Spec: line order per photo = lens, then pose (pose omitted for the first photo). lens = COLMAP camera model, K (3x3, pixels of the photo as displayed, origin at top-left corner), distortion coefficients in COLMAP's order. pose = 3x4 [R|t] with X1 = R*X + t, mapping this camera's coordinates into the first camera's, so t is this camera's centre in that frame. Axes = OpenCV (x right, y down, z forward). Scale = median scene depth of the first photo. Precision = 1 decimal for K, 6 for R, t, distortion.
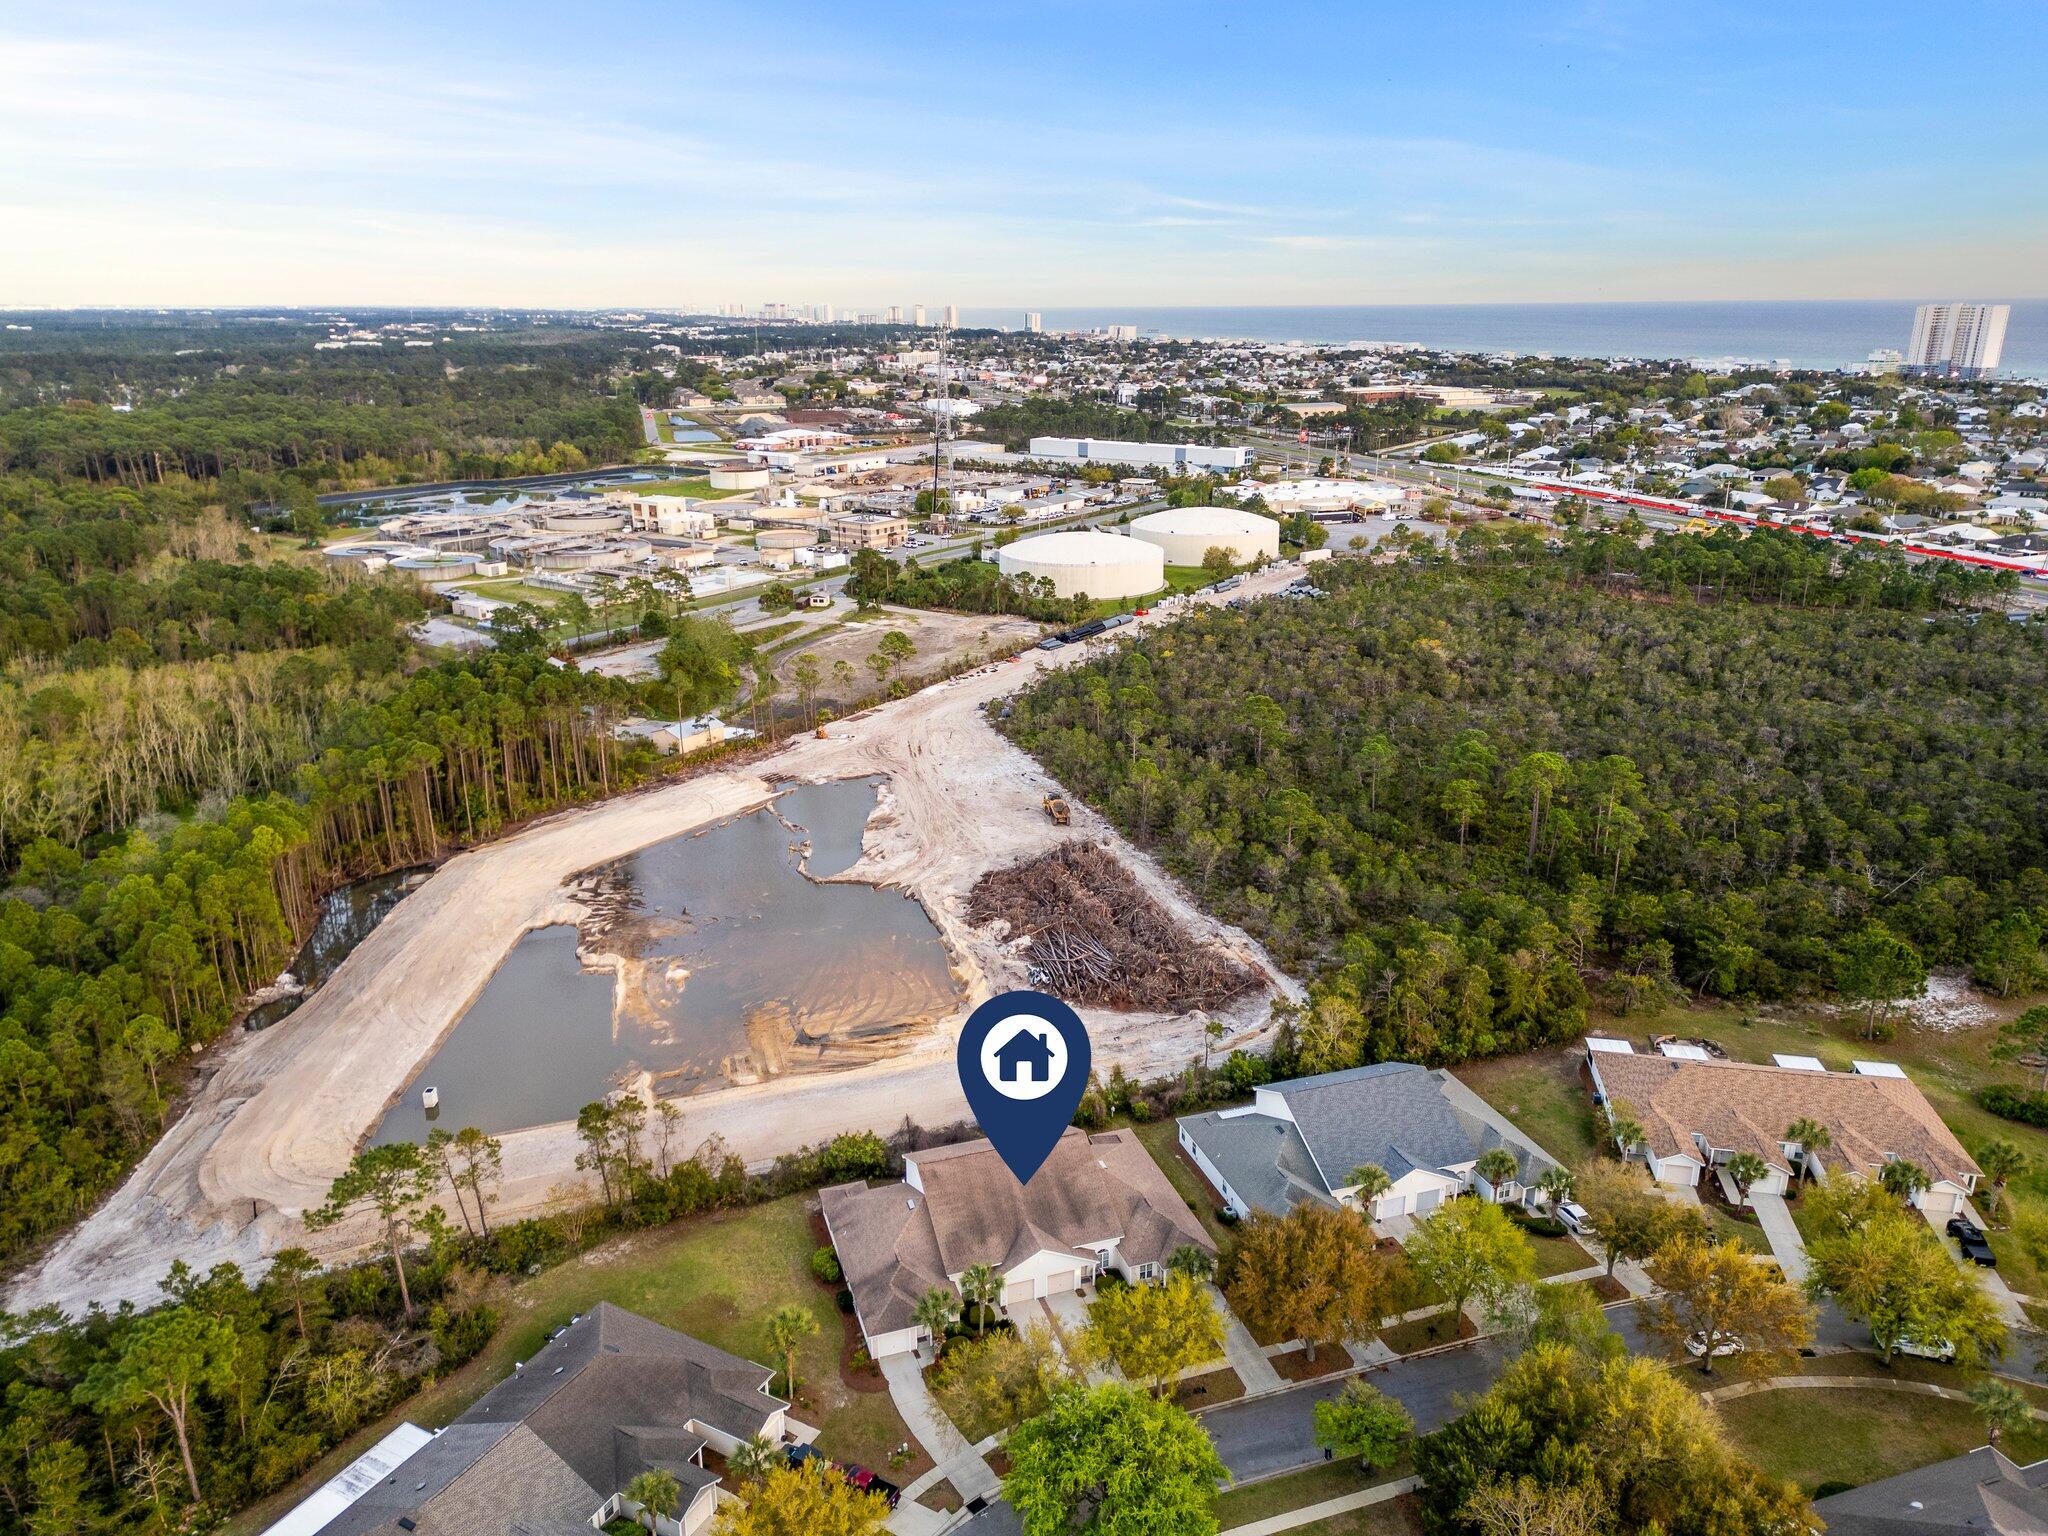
lens RADIAL K [[1420.7, 0, 1020.8], [0, 1420.7, 765.1], [0, 0, 1]] dist [0.096738, -0.113914]
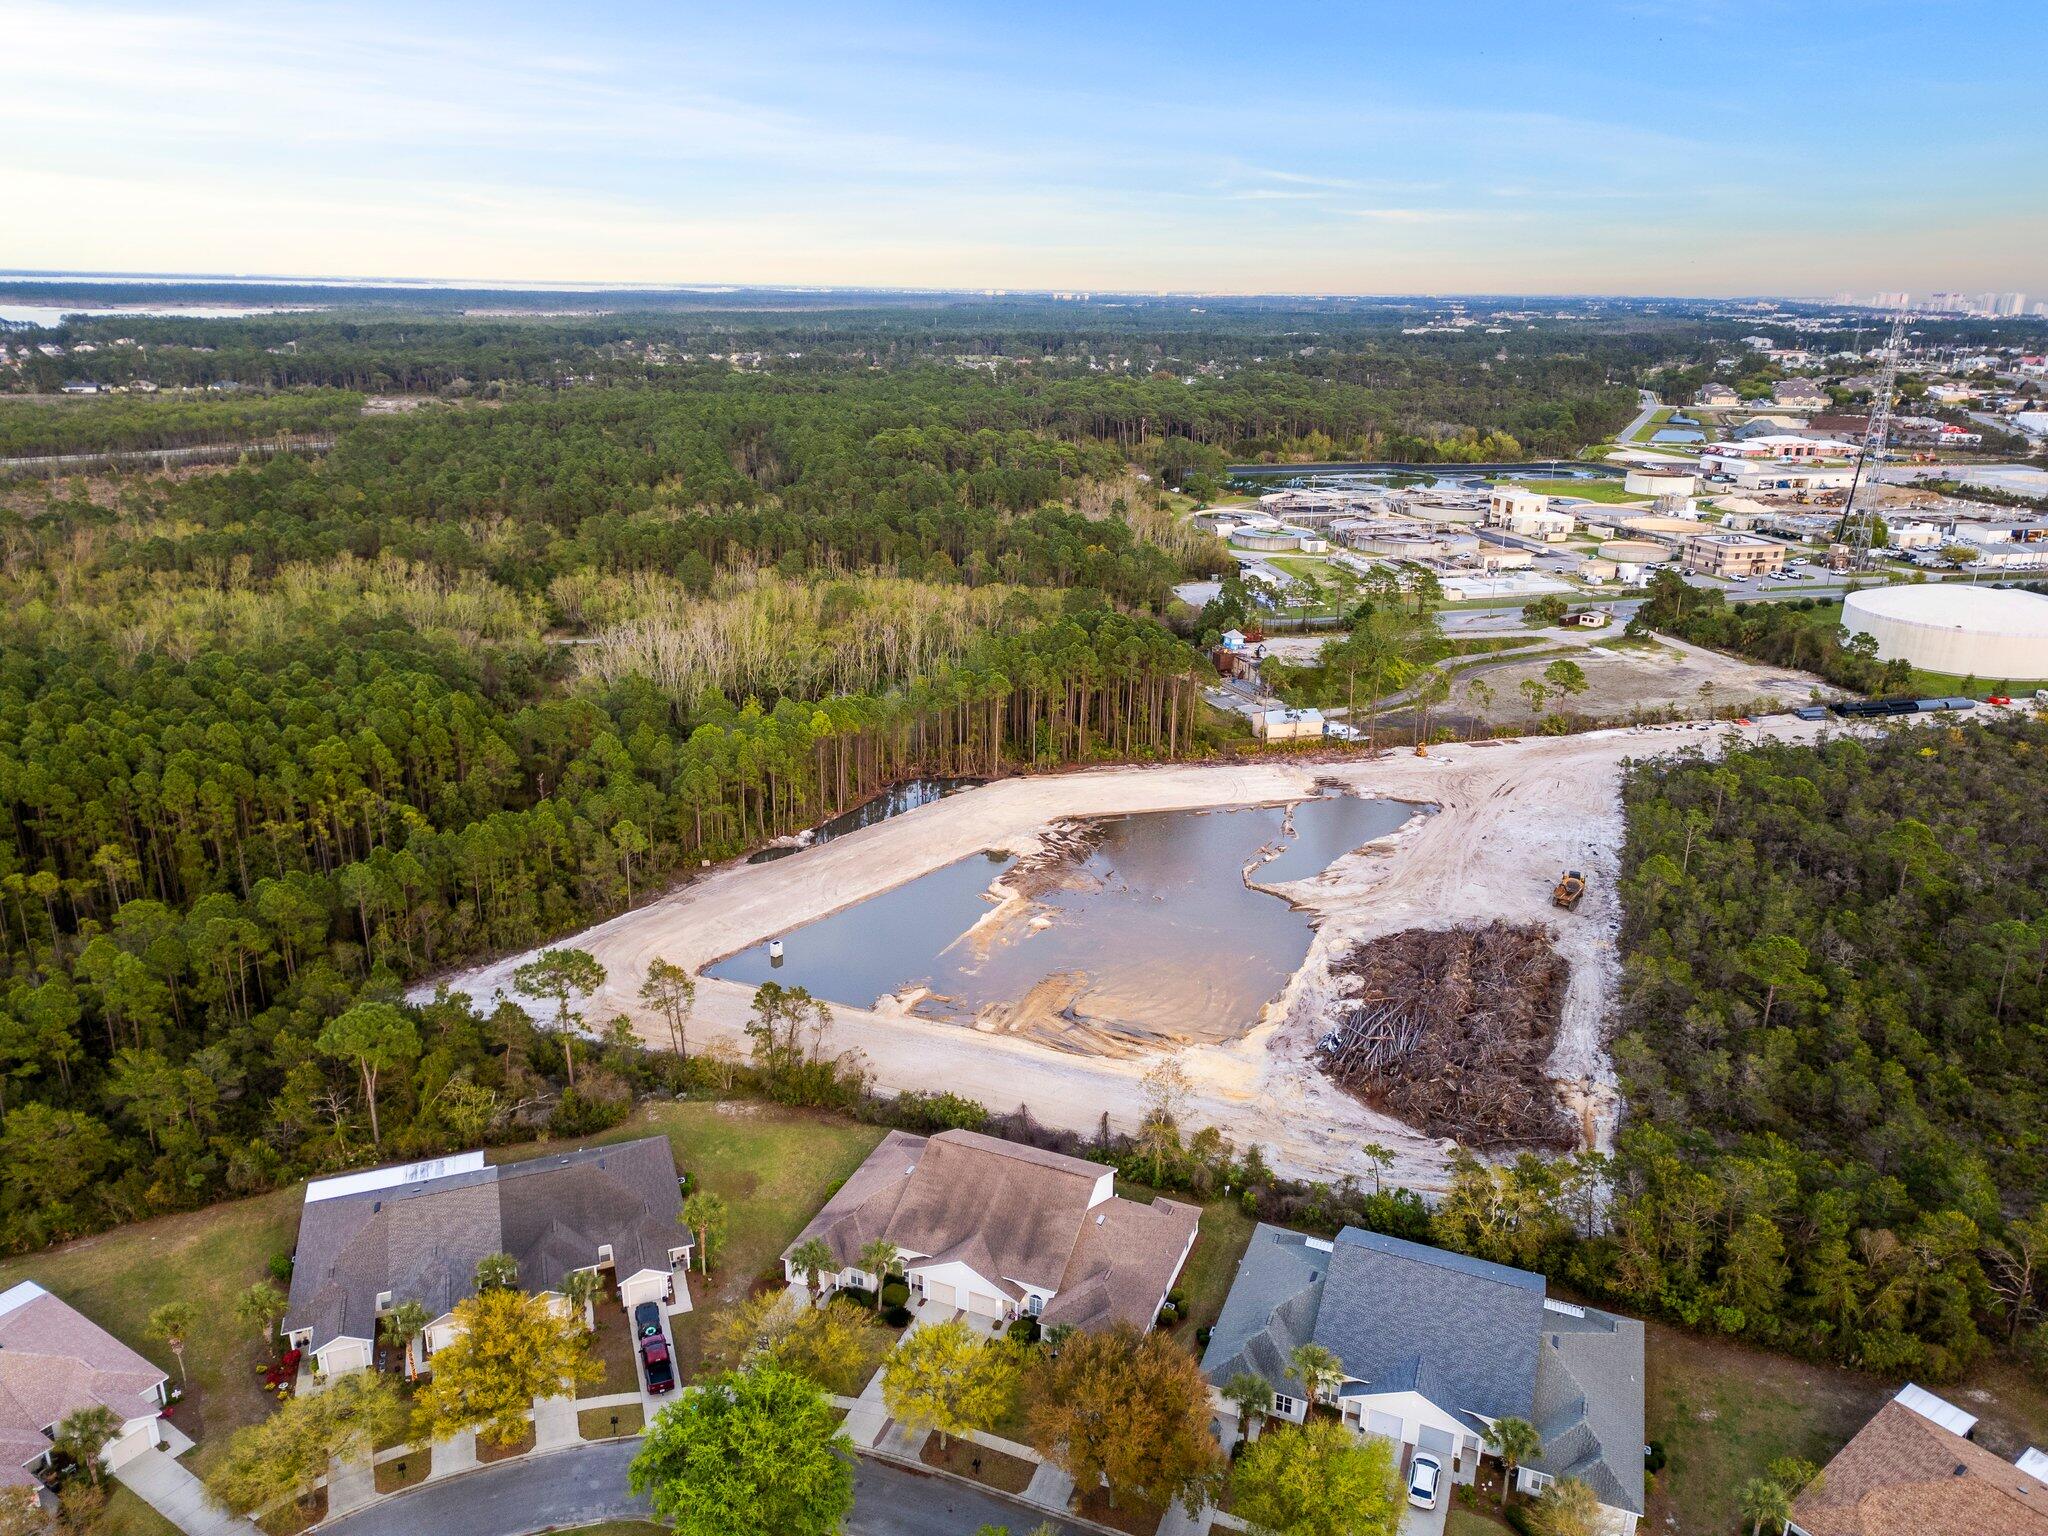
lens RADIAL K [[1420.7, 0, 1020.8], [0, 1420.7, 765.1], [0, 0, 1]] dist [0.096738, -0.113914]
pose [[0.752168, 0.222304, -0.620342, 0.298238], [-0.217789, 0.972342, 0.084376, -0.042313], [0.621942, 0.071639, 0.779780, 0.124036]]
